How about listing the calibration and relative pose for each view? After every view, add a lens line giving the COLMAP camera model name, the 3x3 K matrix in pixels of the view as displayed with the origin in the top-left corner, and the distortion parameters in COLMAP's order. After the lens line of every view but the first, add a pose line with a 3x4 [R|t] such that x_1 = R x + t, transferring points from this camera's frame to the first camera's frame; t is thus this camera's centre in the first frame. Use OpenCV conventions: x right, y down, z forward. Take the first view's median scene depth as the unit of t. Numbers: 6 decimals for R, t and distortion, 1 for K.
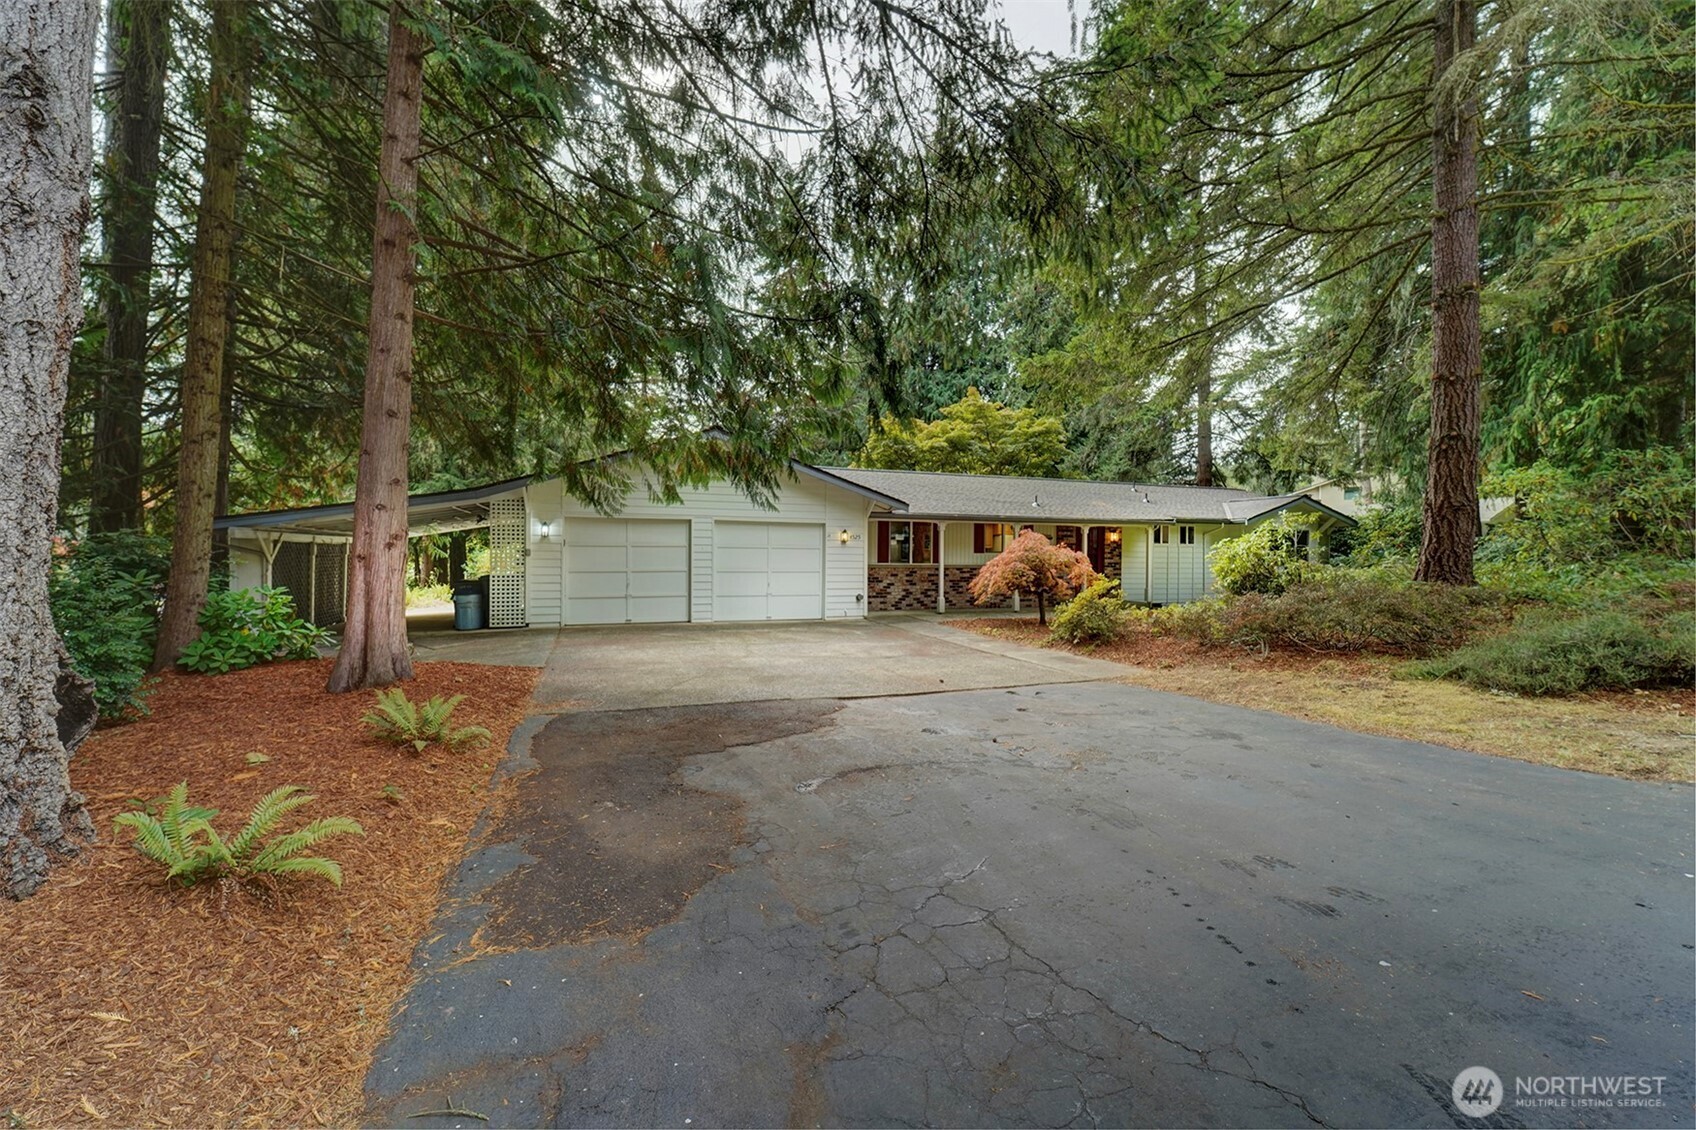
lens RADIAL K [[697.6, 0, 848.2], [0, 697.6, 559.4], [0, 0, 1]] dist [0.000468, -0.000076]
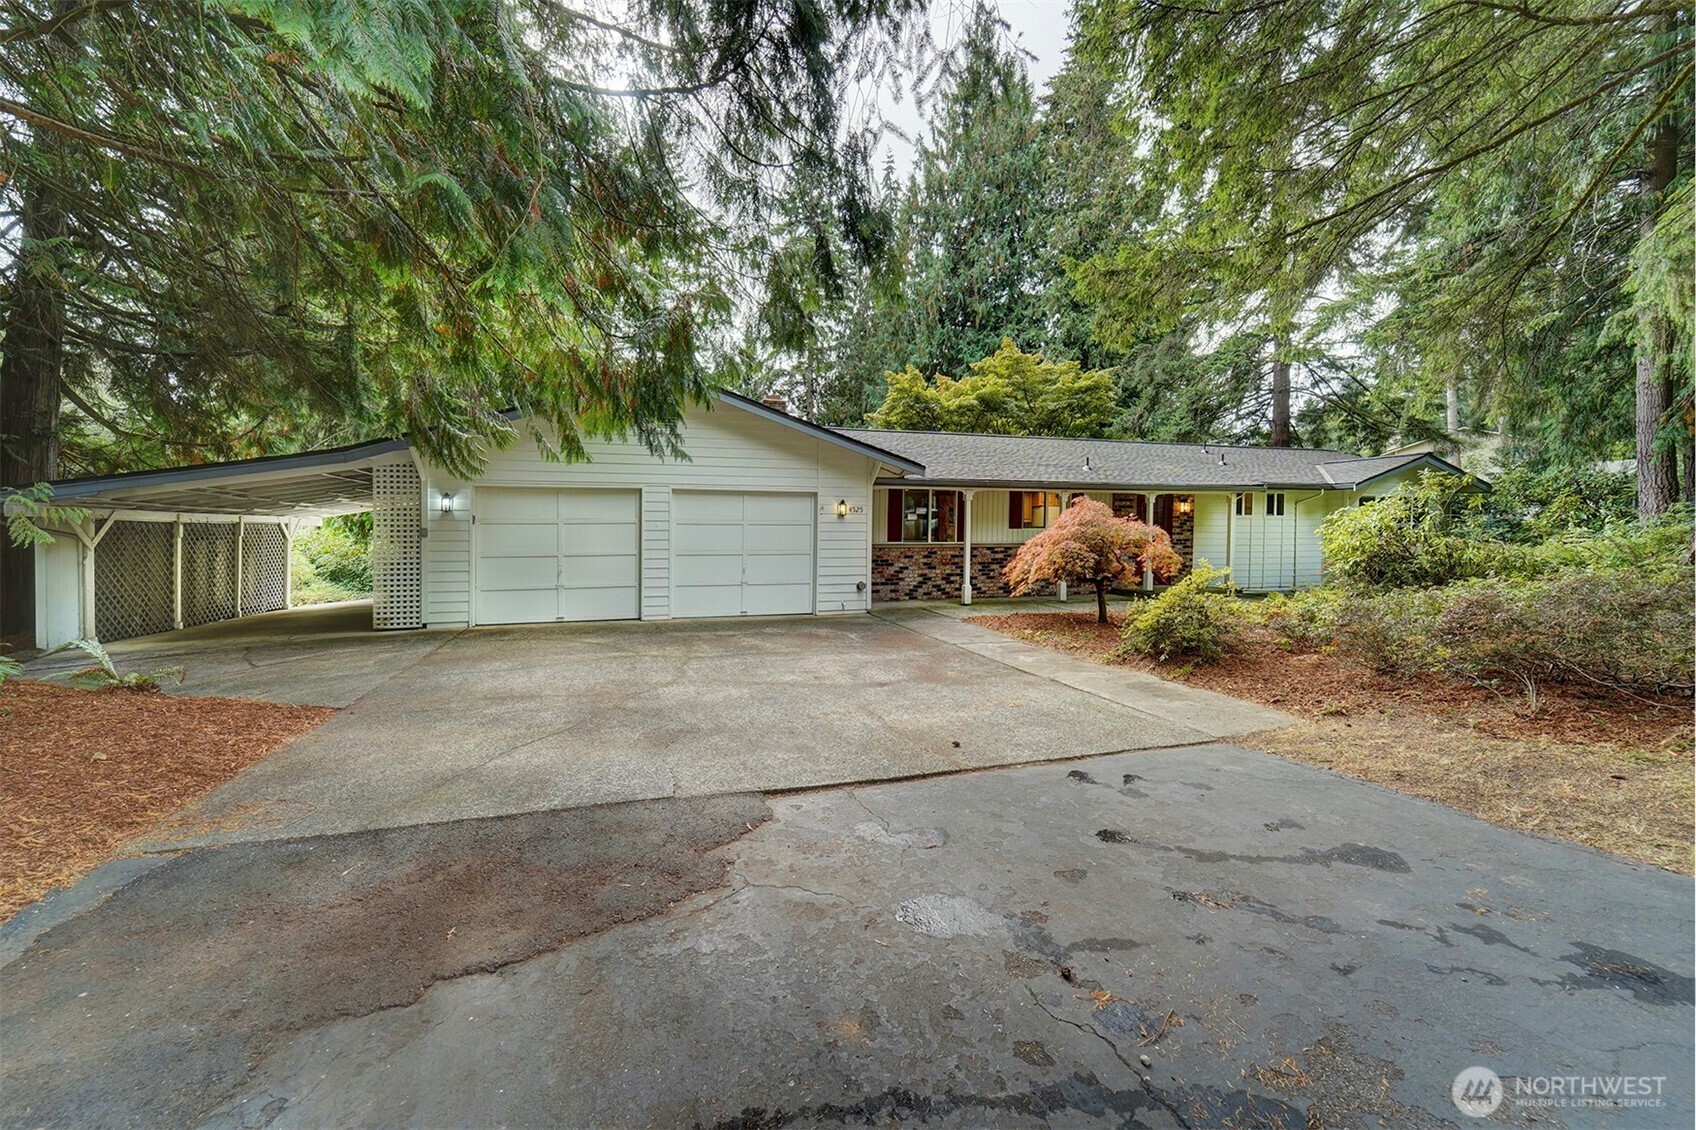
lens RADIAL K [[697.6, 0, 815.7], [0, 697.6, 574.3], [0, 0, 1]] dist [0.000468, -0.000076]
pose [[0.996020, -0.002228, -0.089106, 0.029883], [0.007133, 0.998474, 0.054758, -0.001862], [0.088848, -0.055176, 0.994516, 0.177830]]
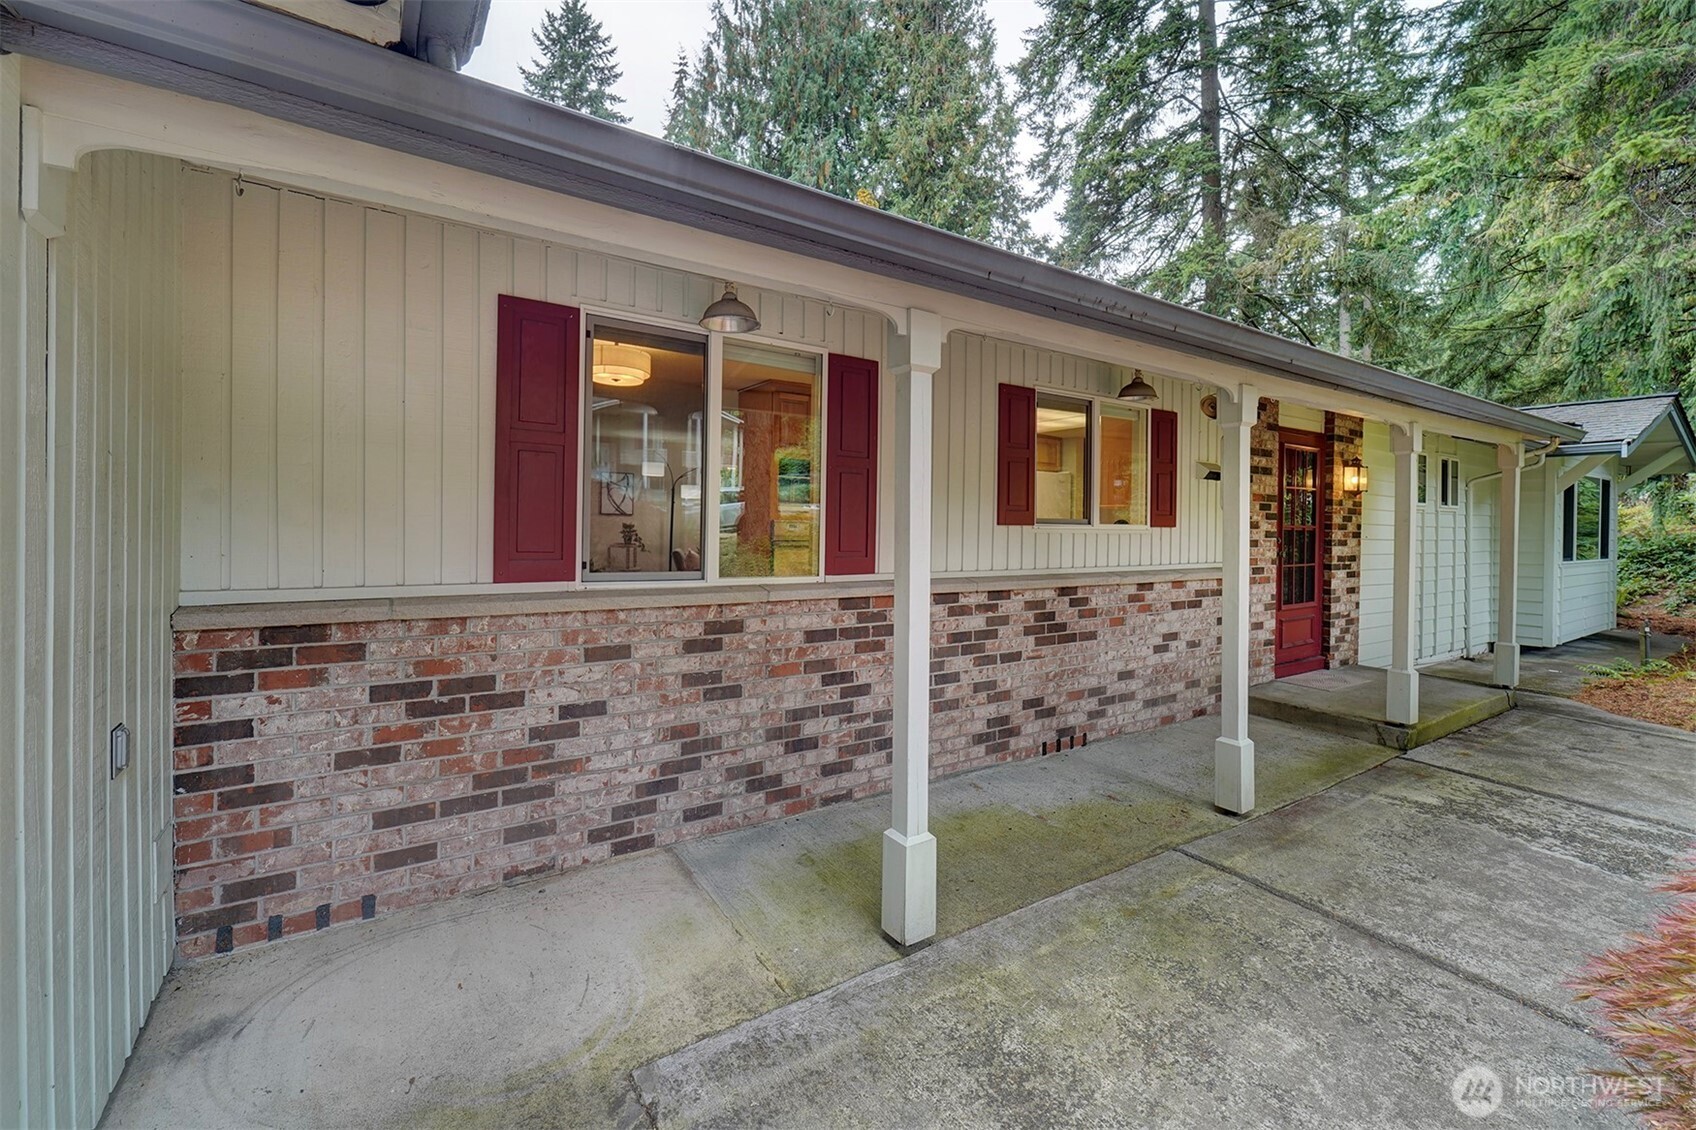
lens RADIAL K [[697.6, 0, 849.5], [0, 697.6, 554.6], [0, 0, 1]] dist [0.000468, -0.000076]
pose [[0.972782, -0.004418, 0.231682, 0.080615], [-0.002933, 0.999503, 0.031375, -0.005484], [-0.231705, -0.031200, 0.972286, 0.794835]]
